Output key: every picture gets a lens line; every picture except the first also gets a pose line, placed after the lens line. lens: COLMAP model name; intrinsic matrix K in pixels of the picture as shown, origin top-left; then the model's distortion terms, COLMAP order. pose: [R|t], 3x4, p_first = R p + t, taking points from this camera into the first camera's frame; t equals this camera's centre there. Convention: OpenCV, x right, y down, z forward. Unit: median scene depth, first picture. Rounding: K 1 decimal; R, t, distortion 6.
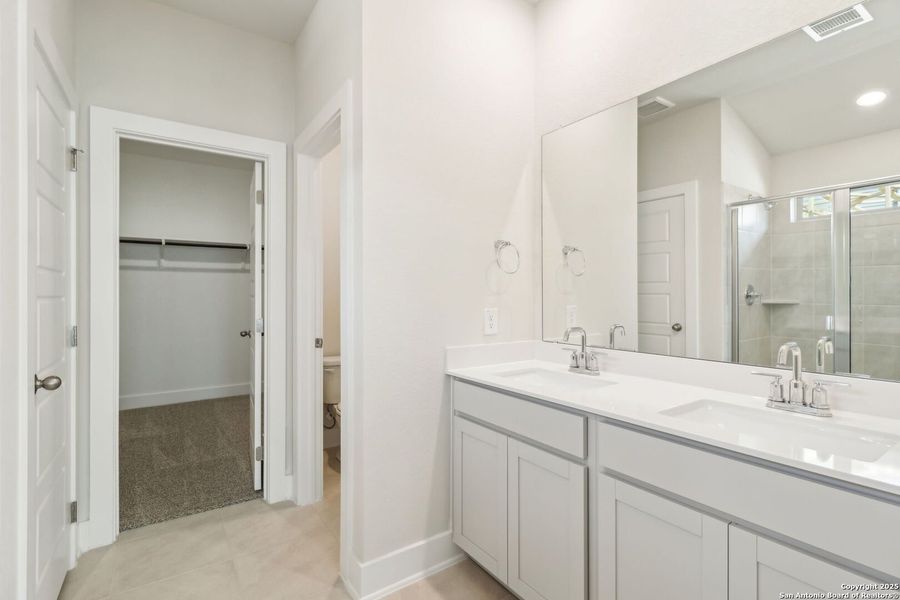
lens RADIAL K [[429.7, 0, 466.4], [0, 429.7, 309.1], [0, 0, 1]] dist [0.005235, -0.003059]
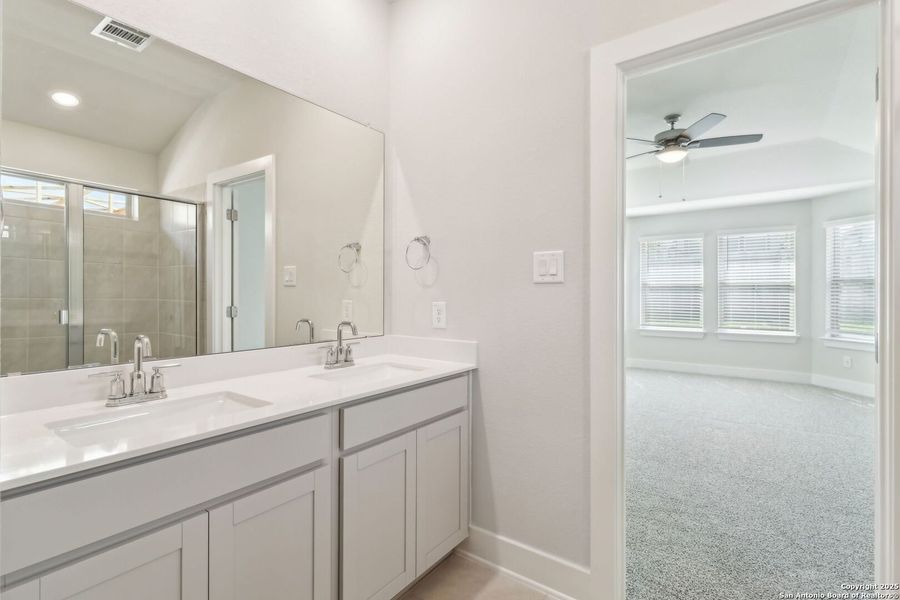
lens RADIAL K [[429.7, 0, 446.6], [0, 429.7, 294.0], [0, 0, 1]] dist [0.005235, -0.003059]
pose [[-0.312211, -0.004591, 0.950002, -0.443575], [0.020533, 0.999722, 0.011579, -0.016904], [-0.949791, 0.023121, -0.312030, 0.621023]]
